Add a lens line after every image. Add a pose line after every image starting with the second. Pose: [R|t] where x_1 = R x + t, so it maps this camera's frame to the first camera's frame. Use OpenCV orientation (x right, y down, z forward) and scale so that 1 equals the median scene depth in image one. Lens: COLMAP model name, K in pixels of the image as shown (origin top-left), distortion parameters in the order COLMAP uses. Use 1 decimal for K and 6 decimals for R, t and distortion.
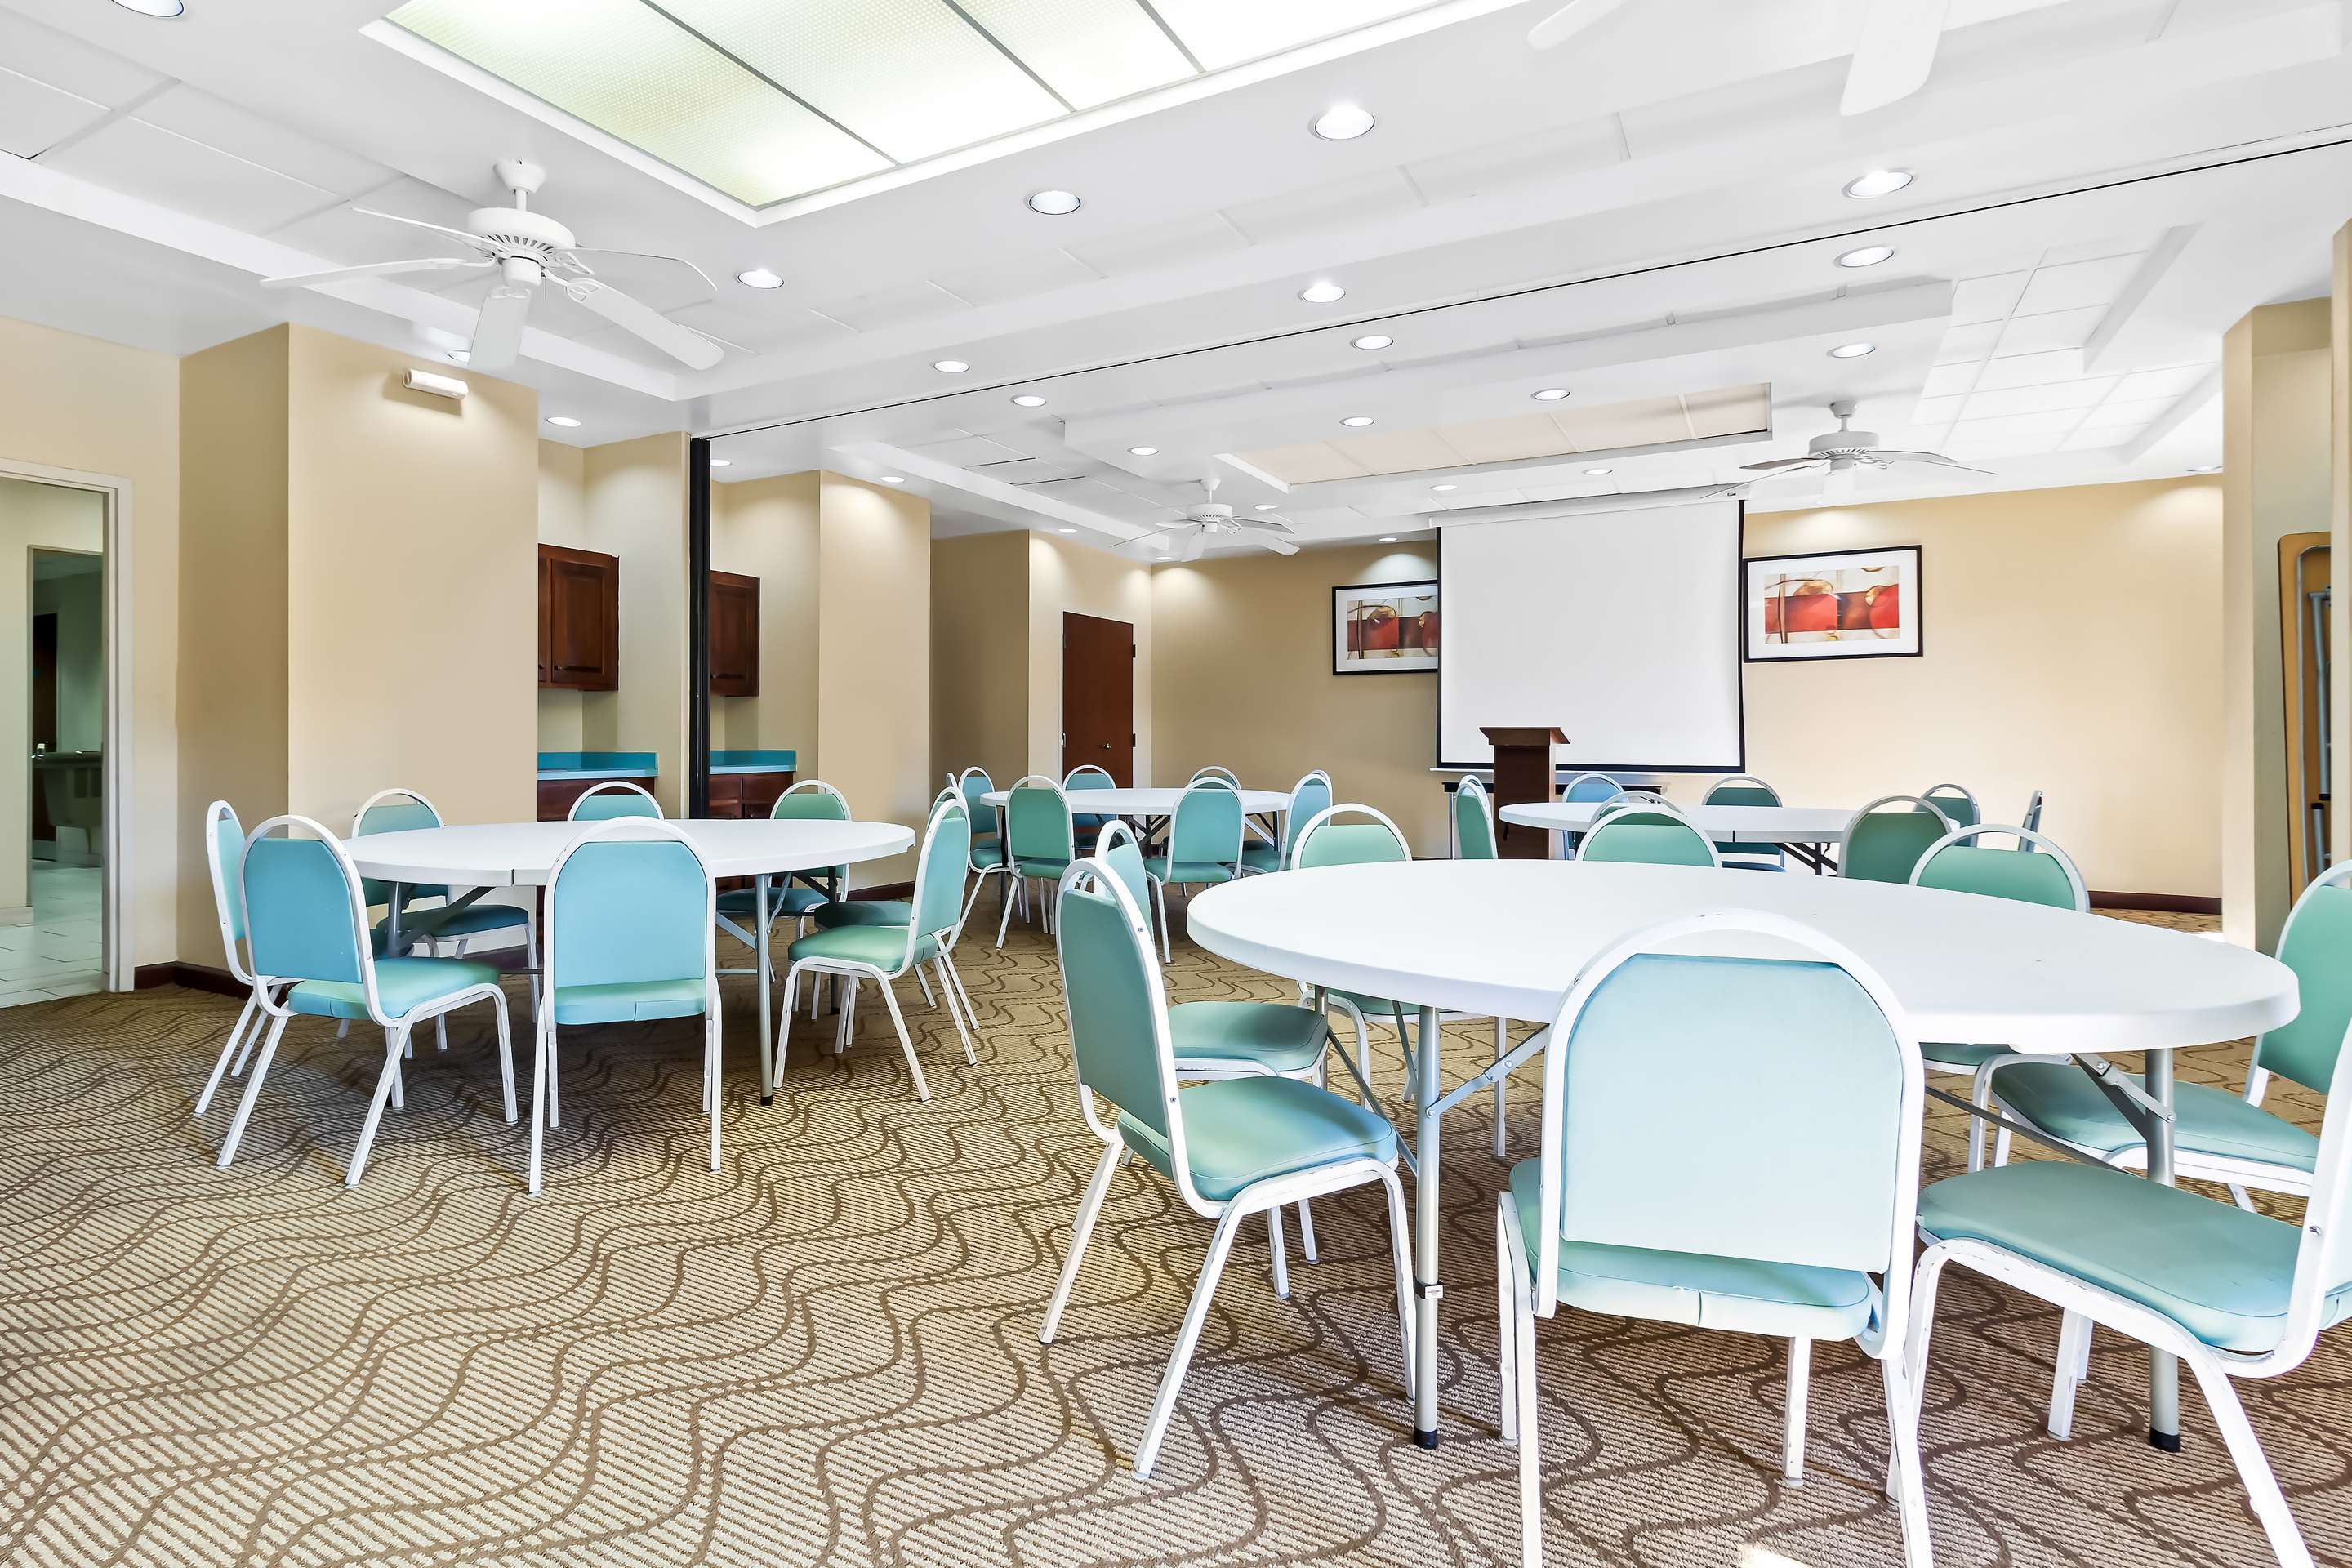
lens RADIAL K [[1169.4, 0, 1160.5], [0, 1169.4, 736.0], [0, 0, 1]] dist [0.012071, -0.000721]
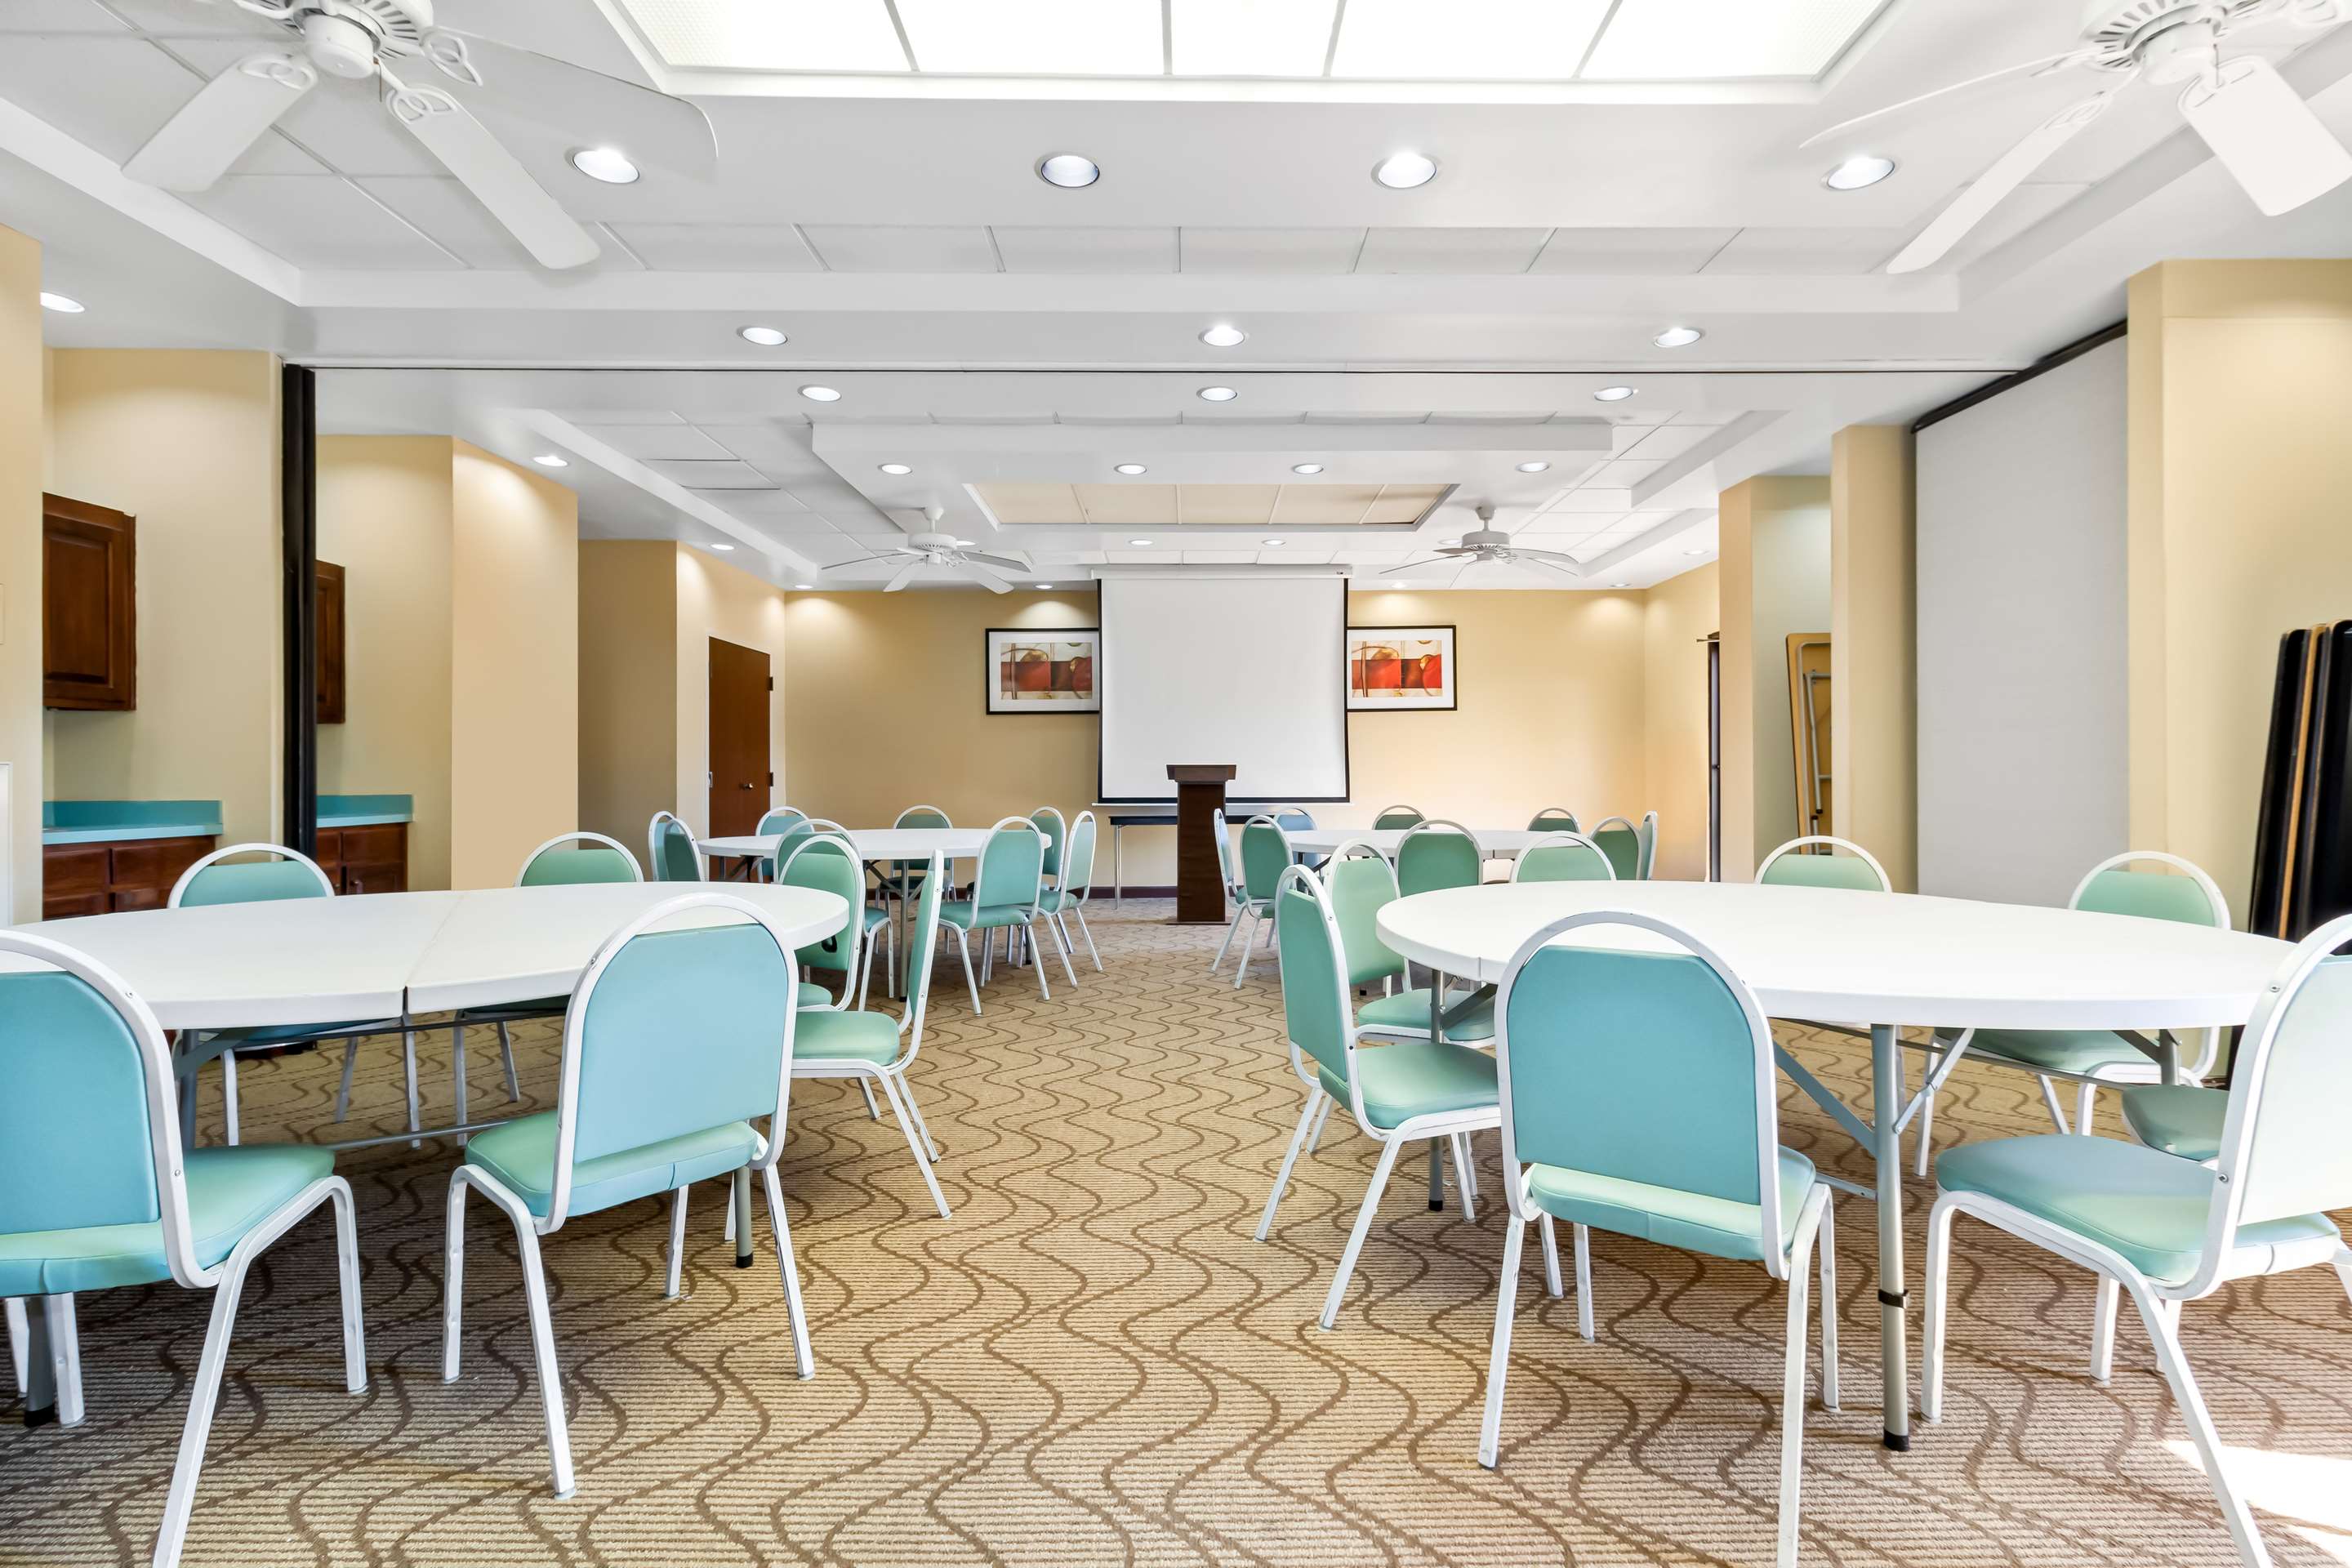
lens RADIAL K [[1068.2, 0, 1171.8], [0, 1068.2, 772.1], [0, 0, 1]] dist [0.015750, -0.003193]
pose [[0.865306, -0.004065, 0.501228, -0.300293], [0.004628, 0.999989, 0.000120, -0.001483], [-0.501223, 0.002216, 0.865315, 0.179757]]
